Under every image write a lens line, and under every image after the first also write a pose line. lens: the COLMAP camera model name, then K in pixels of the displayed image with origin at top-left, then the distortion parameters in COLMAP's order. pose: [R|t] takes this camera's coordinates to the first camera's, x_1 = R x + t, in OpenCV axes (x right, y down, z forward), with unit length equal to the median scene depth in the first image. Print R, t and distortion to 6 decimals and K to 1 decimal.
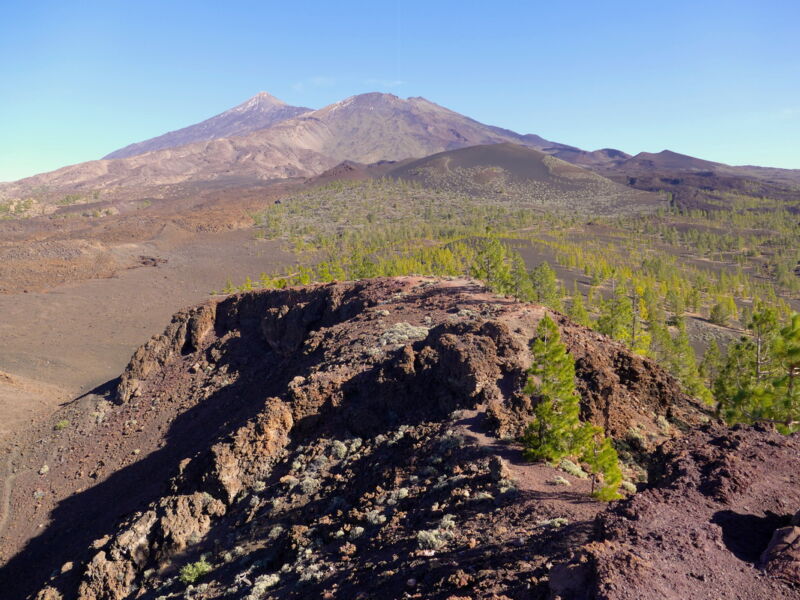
lens RADIAL K [[650.6, 0, 400.0], [0, 650.6, 300.0], [0, 0, 1]] dist [-0.008645, 0.008706]
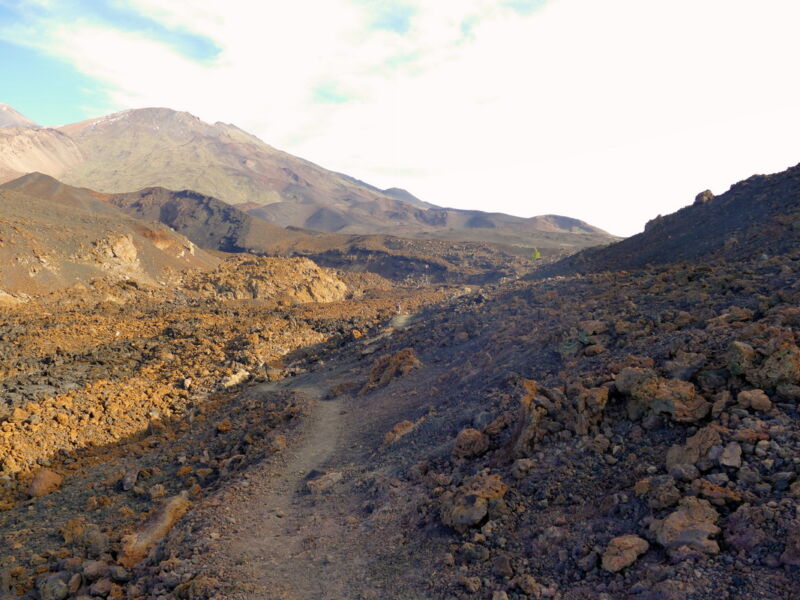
lens RADIAL K [[650.6, 0, 400.0], [0, 650.6, 300.0], [0, 0, 1]] dist [-0.008645, 0.008706]
pose [[0.951523, 0.043974, 0.304418, -0.011302], [-0.013899, 0.994864, -0.100267, -0.337761], [-0.307263, 0.091175, 0.947247, 1.781657]]
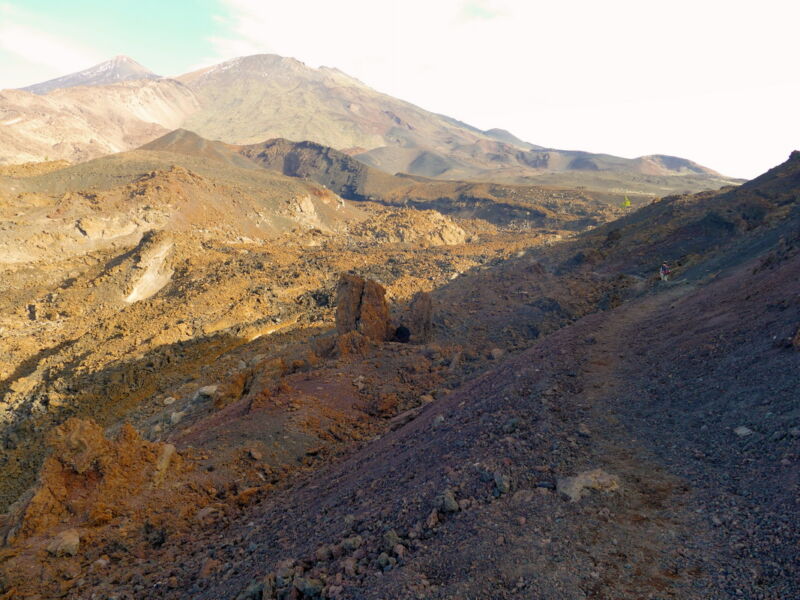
lens RADIAL K [[650.6, 0, 400.0], [0, 650.6, 300.0], [0, 0, 1]] dist [-0.008645, 0.008706]
pose [[0.986198, 0.032416, 0.162365, -0.040238], [-0.031664, 0.999473, -0.007219, -0.330325], [-0.162513, 0.001978, 0.986704, 1.706133]]
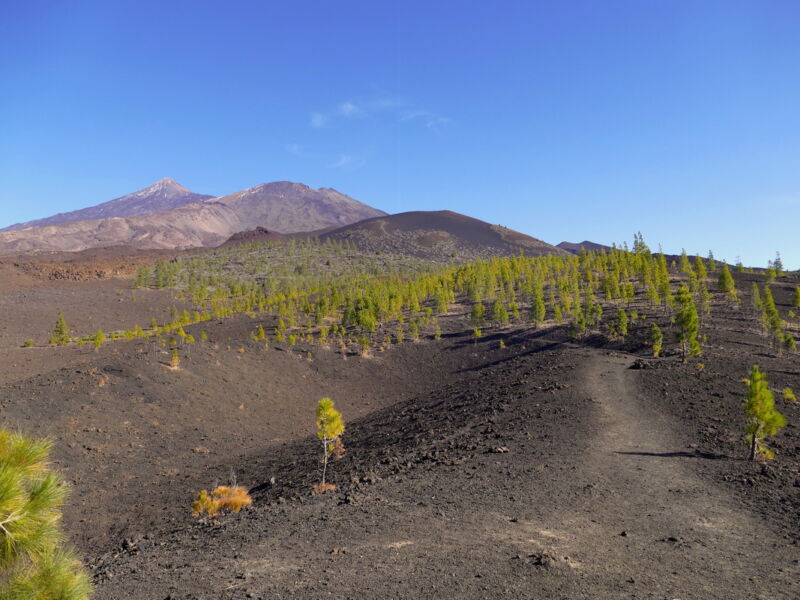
lens RADIAL K [[650.6, 0, 400.0], [0, 650.6, 300.0], [0, 0, 1]] dist [-0.008645, 0.008706]
pose [[0.988996, 0.023899, 0.145996, -0.036728], [-0.002061, 0.988996, -0.147930, 0.015760], [-0.147925, 0.146002, 0.978162, 0.231880]]
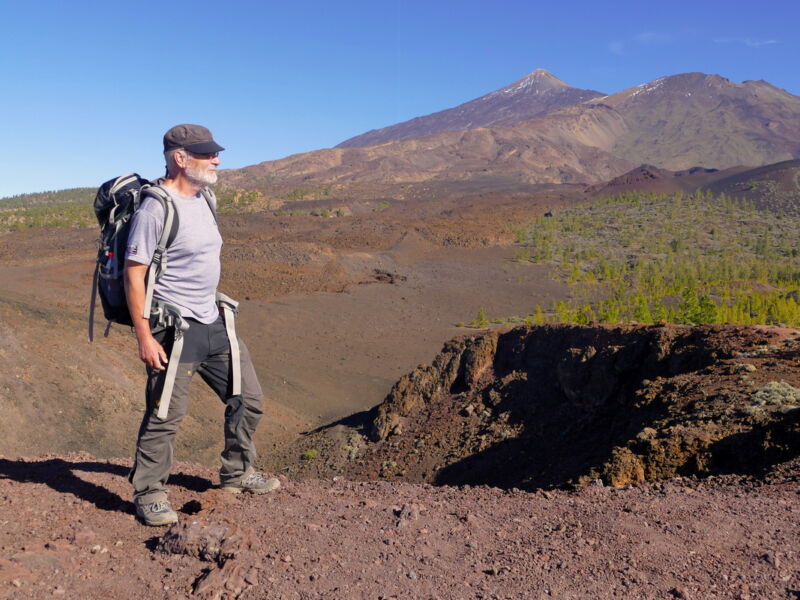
lens RADIAL K [[881.1, 0, 400.0], [0, 881.1, 300.0], [0, 0, 1]] dist [-0.023388, 0.014908]
pose [[0.939095, 0.101064, -0.328462, -0.006155], [-0.118503, 0.992390, -0.033462, 0.001882], [0.322581, 0.070348, 0.943924, -0.009661]]
